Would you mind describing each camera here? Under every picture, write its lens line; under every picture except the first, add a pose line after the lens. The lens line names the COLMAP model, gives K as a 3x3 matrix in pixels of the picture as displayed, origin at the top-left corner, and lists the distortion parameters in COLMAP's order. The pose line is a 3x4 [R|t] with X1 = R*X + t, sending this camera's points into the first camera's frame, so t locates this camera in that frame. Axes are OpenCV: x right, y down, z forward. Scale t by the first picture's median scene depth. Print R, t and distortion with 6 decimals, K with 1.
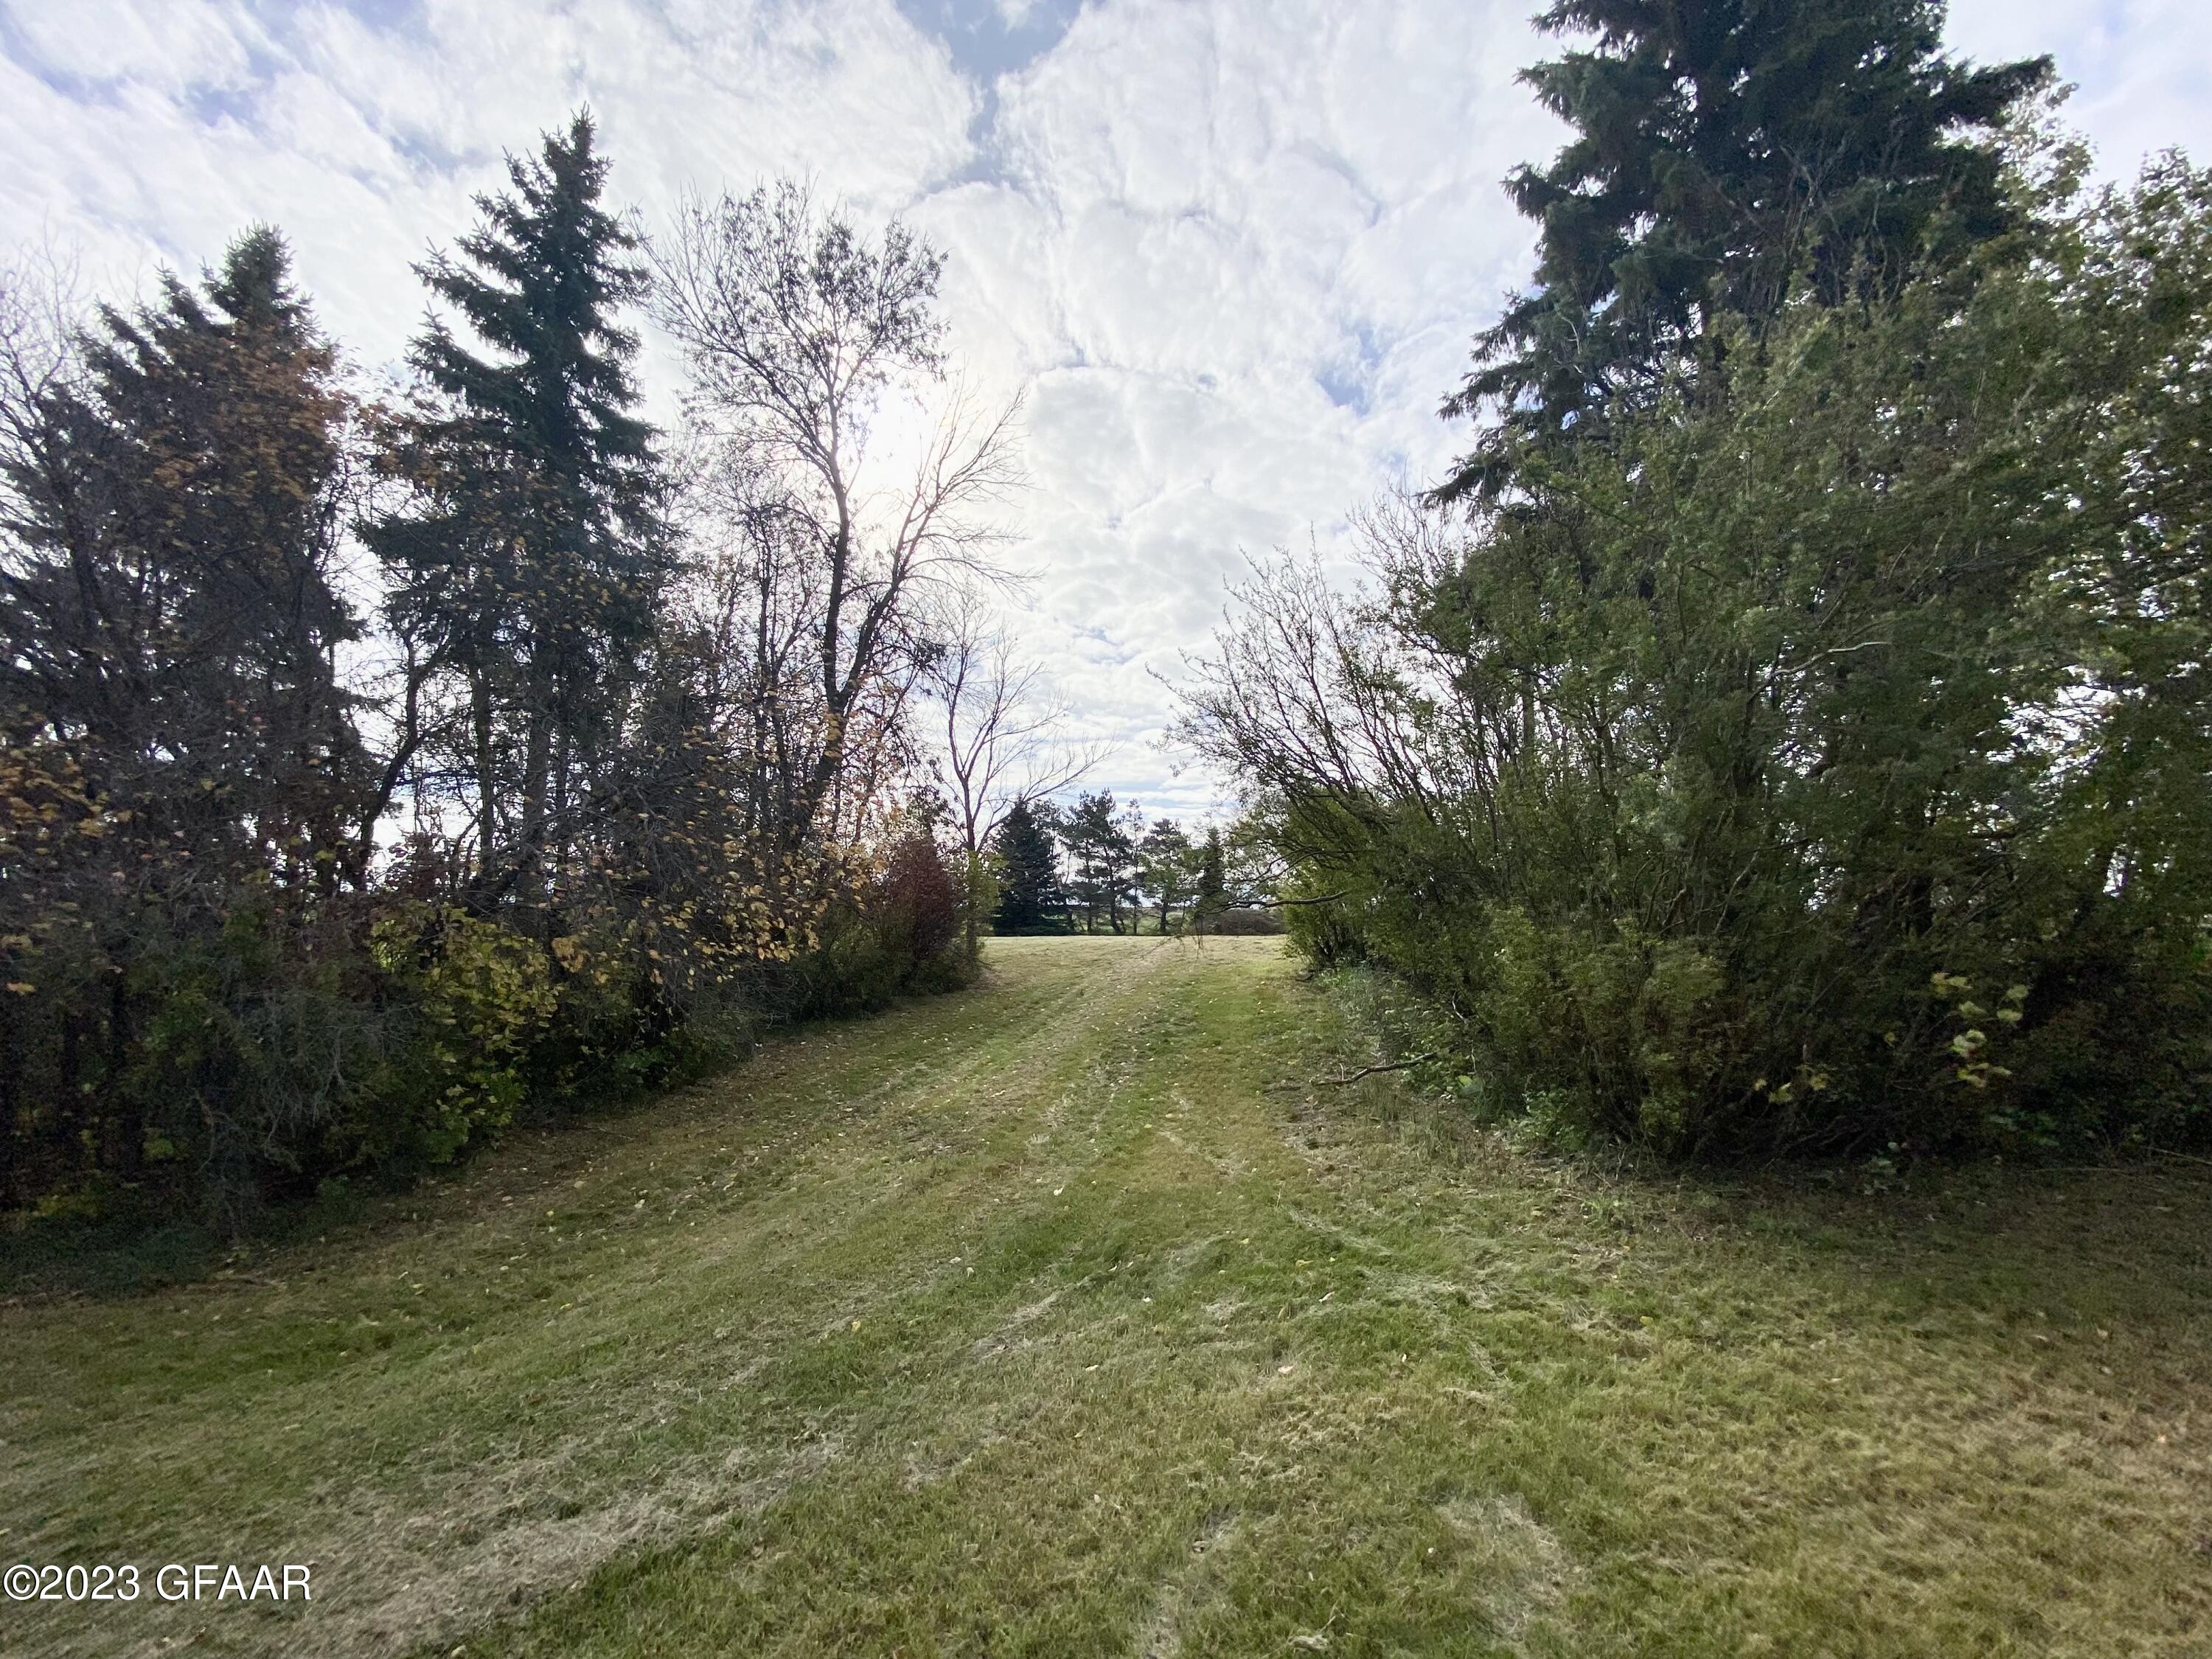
lens RADIAL K [[871.9, 0, 1114.9], [0, 871.9, 843.8], [0, 0, 1]] dist [-0.011271, -0.006256]
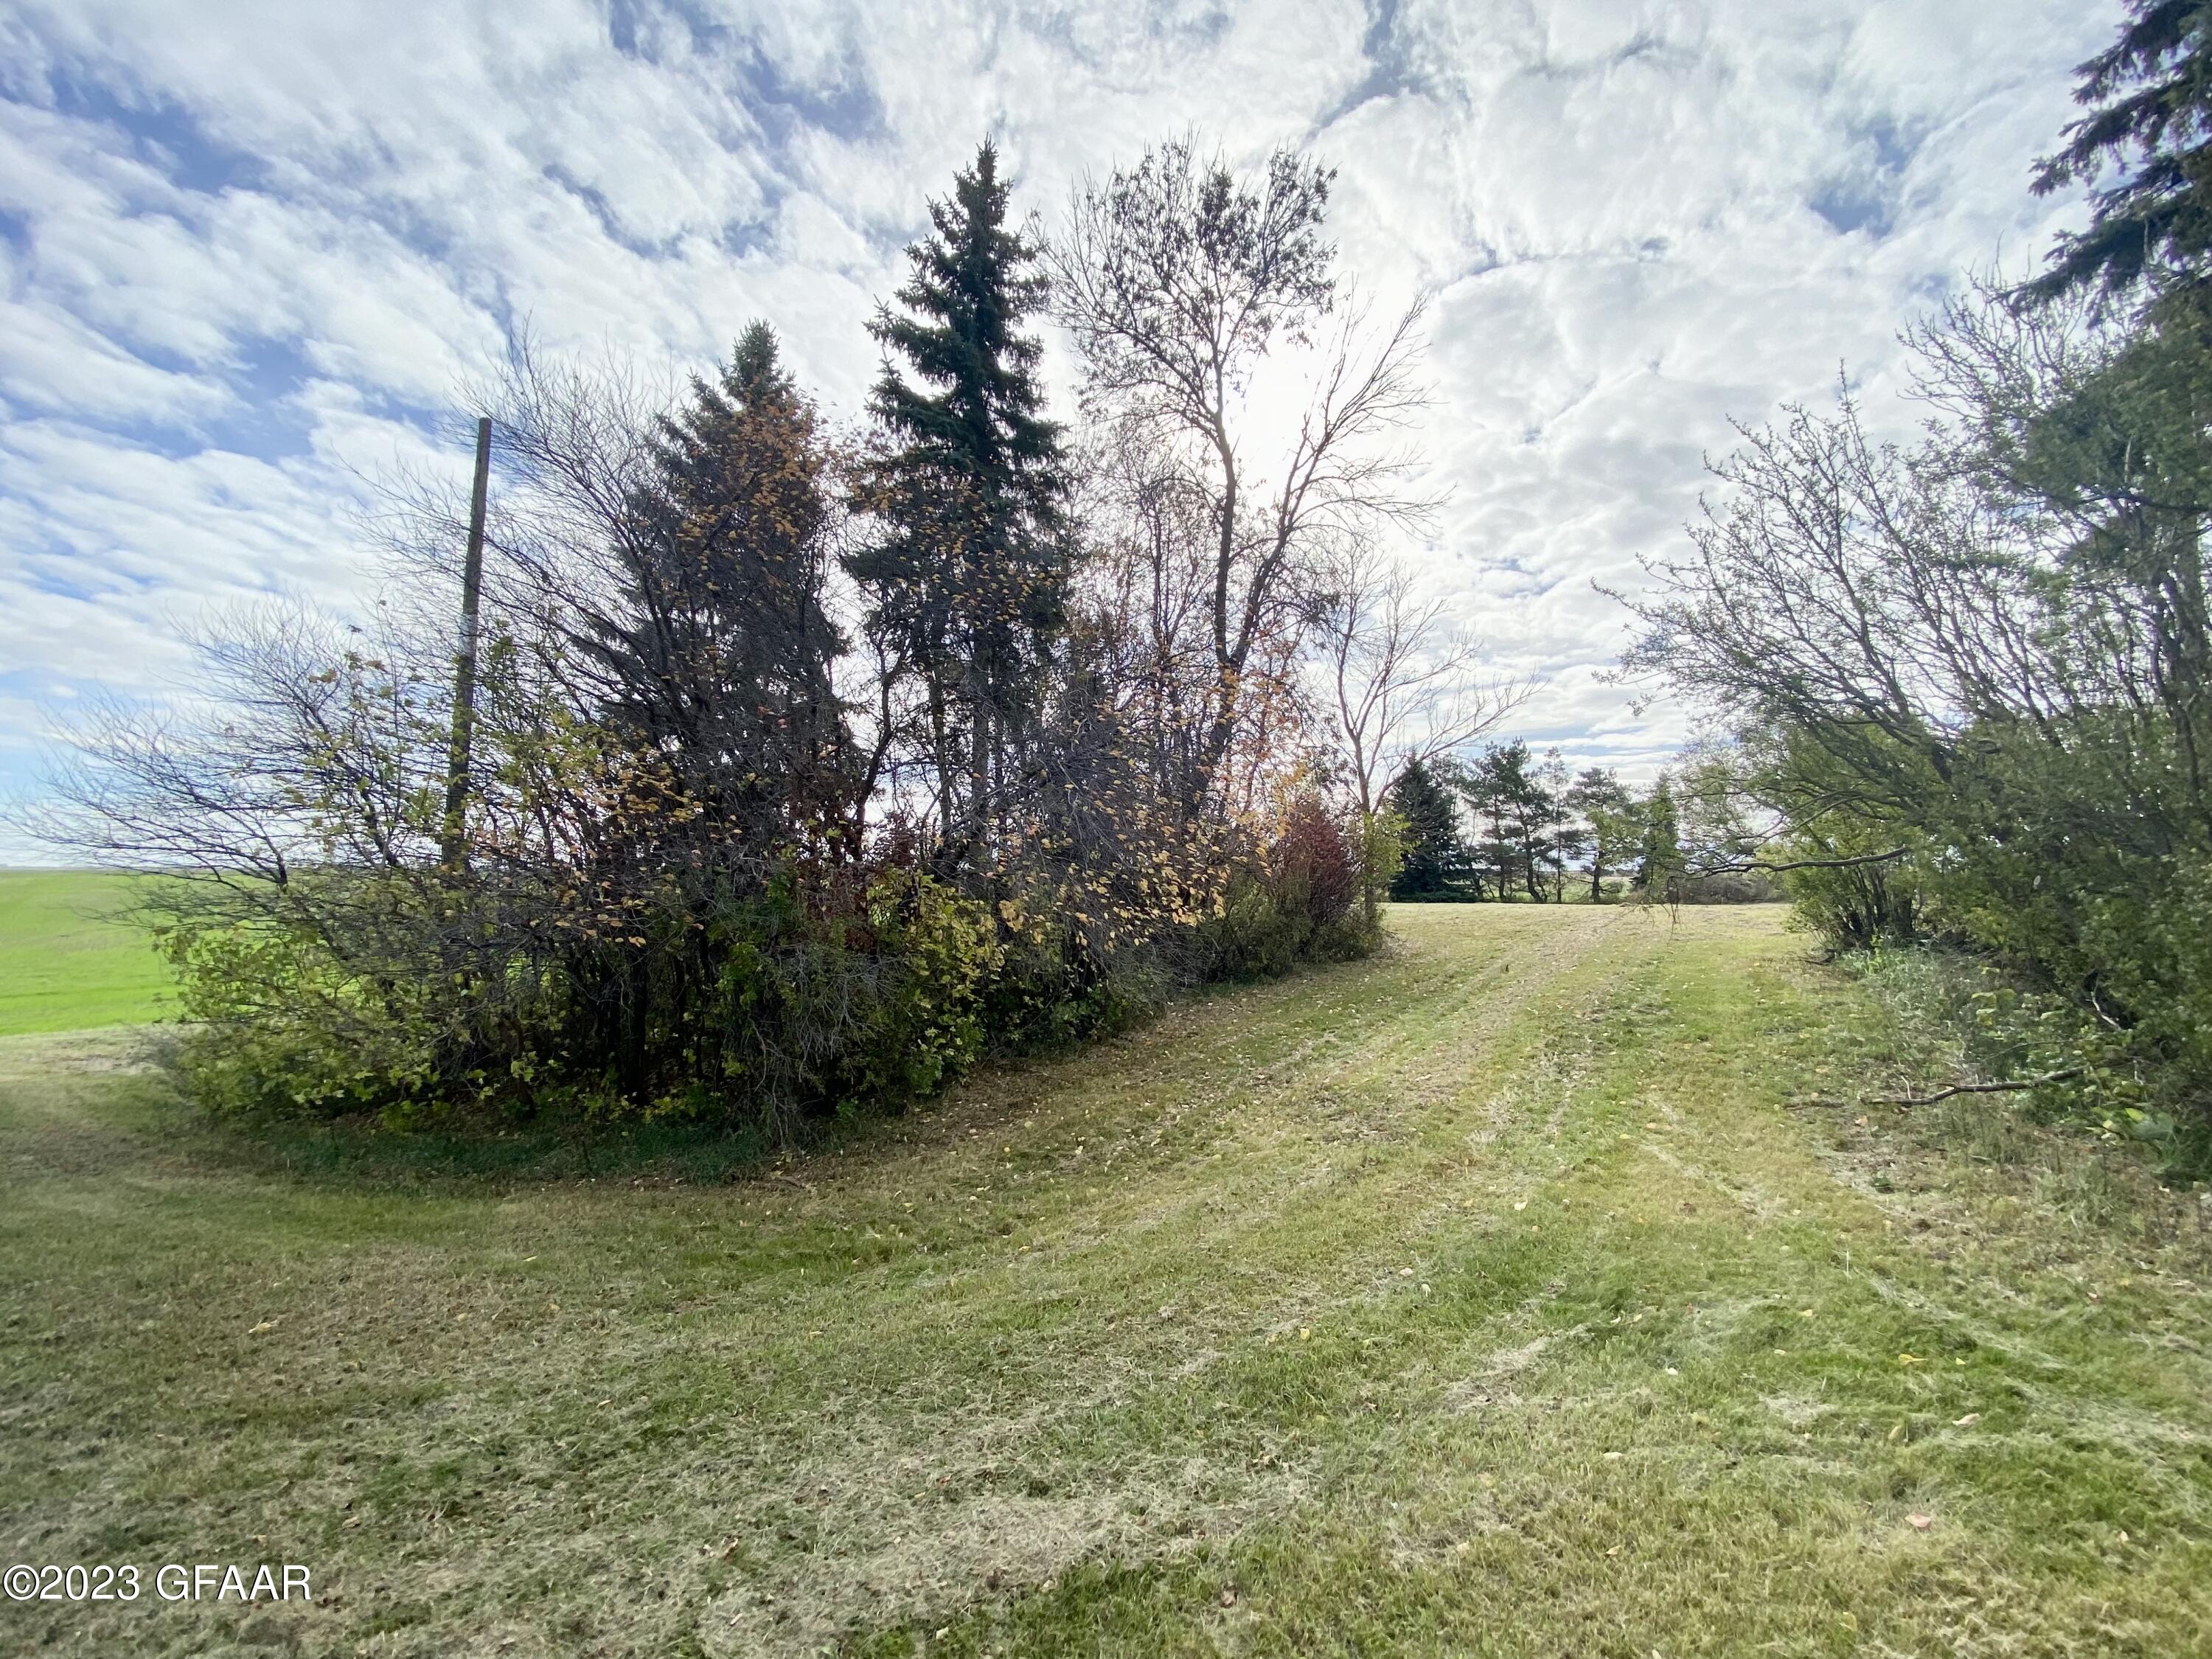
lens RADIAL K [[857.7, 0, 1105.0], [0, 857.7, 852.0], [0, 0, 1]] dist [-0.050285, -0.000867]
pose [[0.902724, -0.014325, -0.429982, -0.058113], [0.035285, 0.998544, 0.040812, 0.006401], [0.428771, -0.052014, 0.901915, 0.083336]]
